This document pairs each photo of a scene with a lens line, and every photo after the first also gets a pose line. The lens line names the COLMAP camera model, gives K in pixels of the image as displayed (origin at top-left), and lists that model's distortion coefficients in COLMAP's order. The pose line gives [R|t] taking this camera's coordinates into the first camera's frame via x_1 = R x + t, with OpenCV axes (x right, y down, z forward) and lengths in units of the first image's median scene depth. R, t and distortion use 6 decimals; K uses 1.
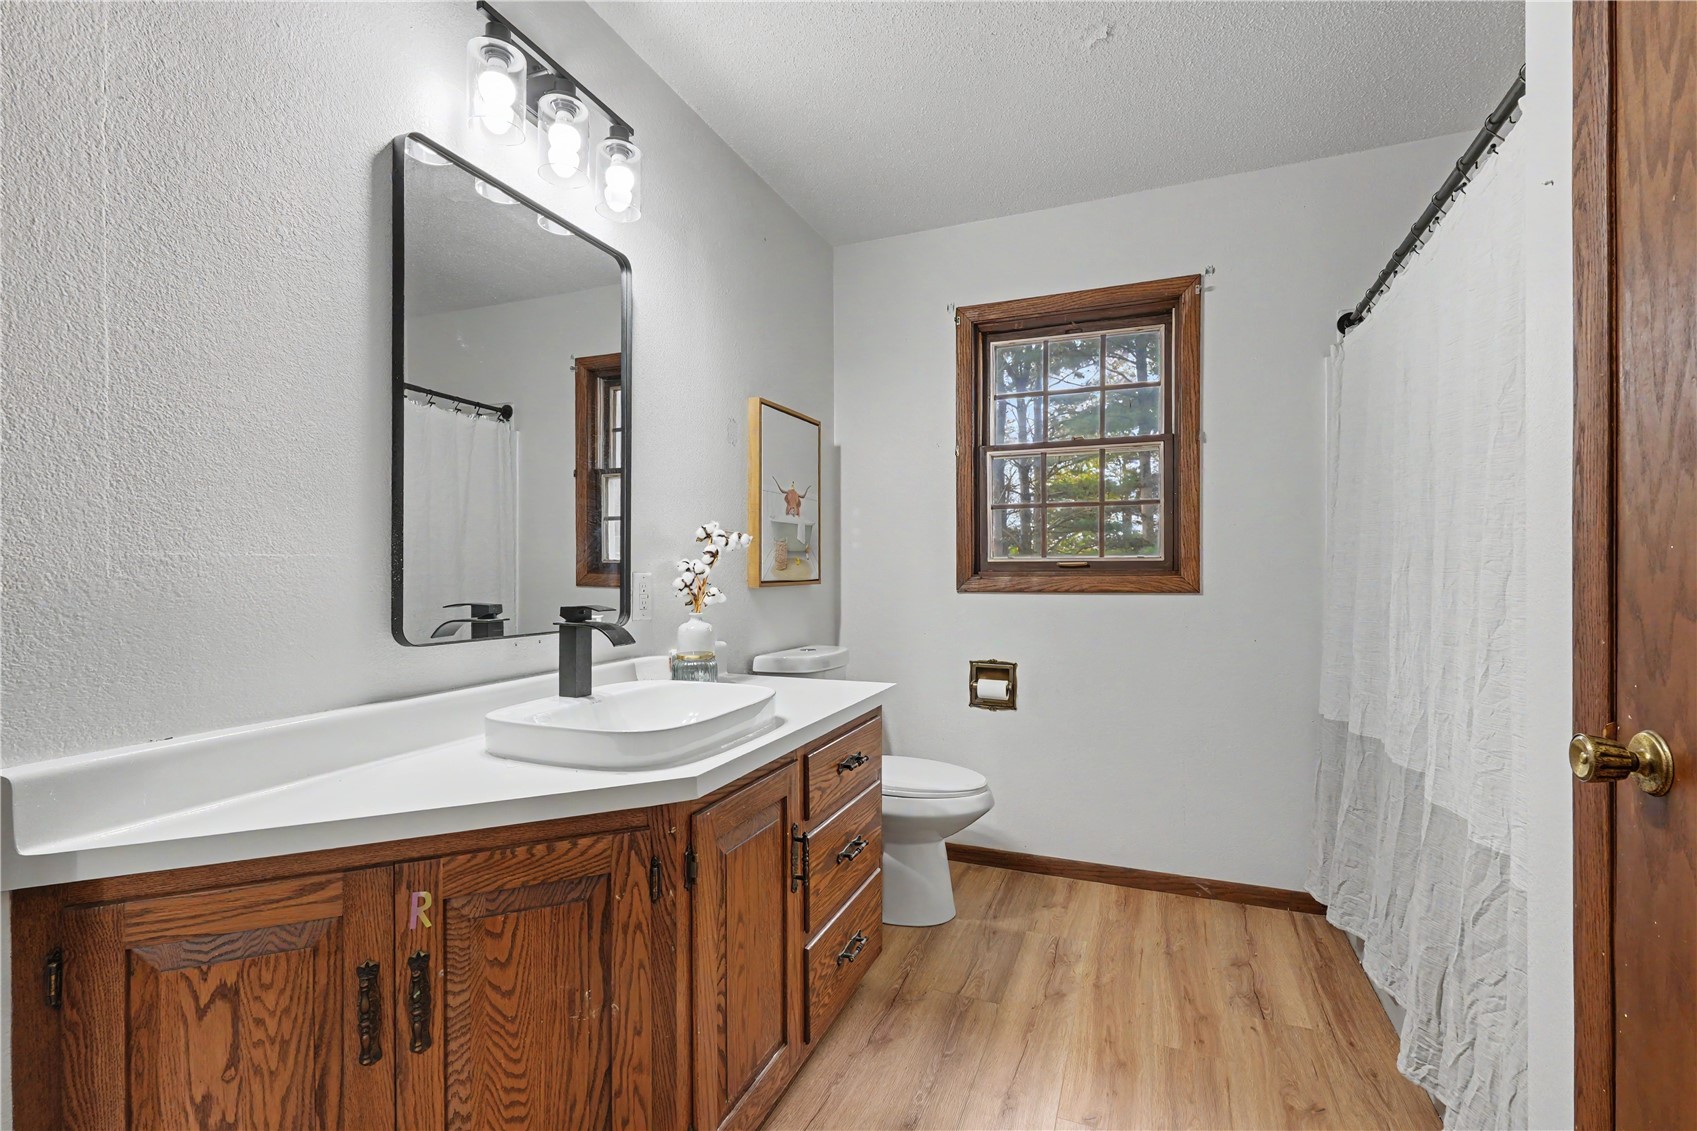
lens RADIAL K [[741.6, 0, 860.8], [0, 741.6, 571.1], [0, 0, 1]] dist [-0.003152, 0.000189]
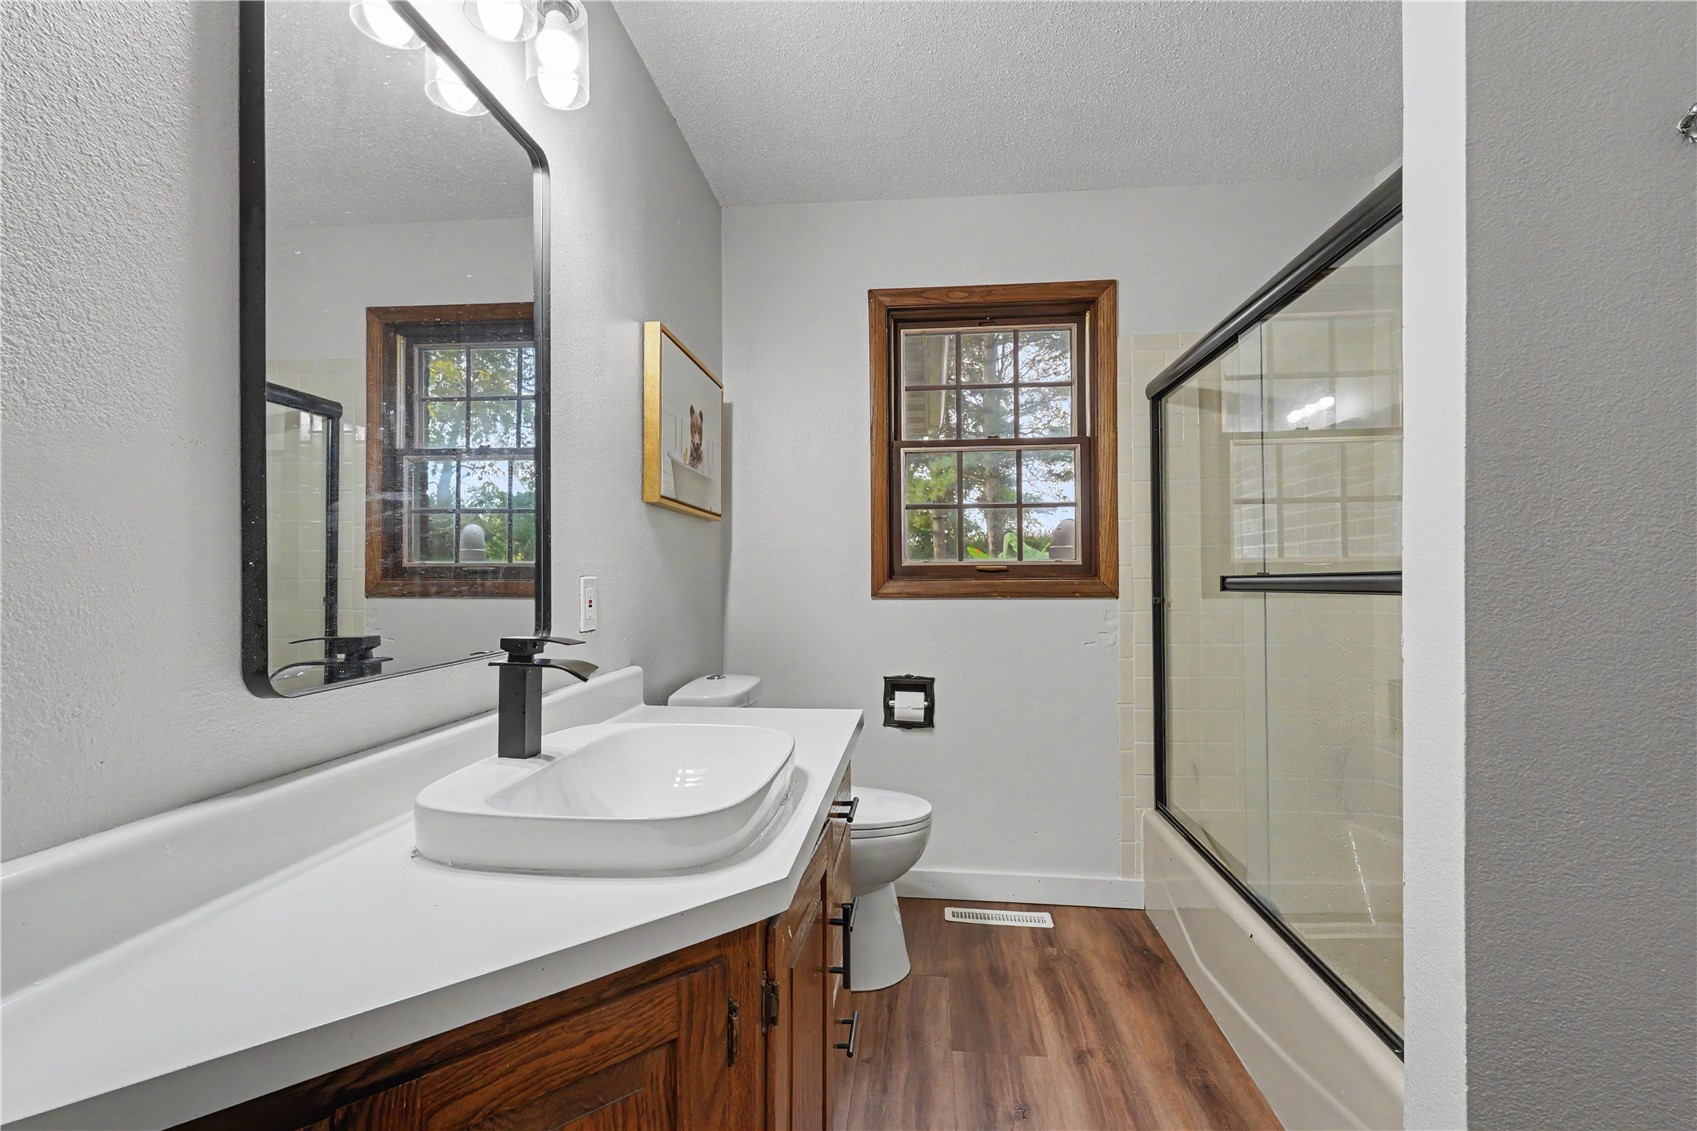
lens RADIAL K [[741.6, 0, 843.0], [0, 741.6, 555.8], [0, 0, 1]] dist [-0.003152, 0.000189]
pose [[0.955846, 0.005821, 0.293811, -0.171845], [0.004883, 0.999351, -0.035685, 0.007297], [-0.293829, 0.035544, 0.955197, 0.149149]]
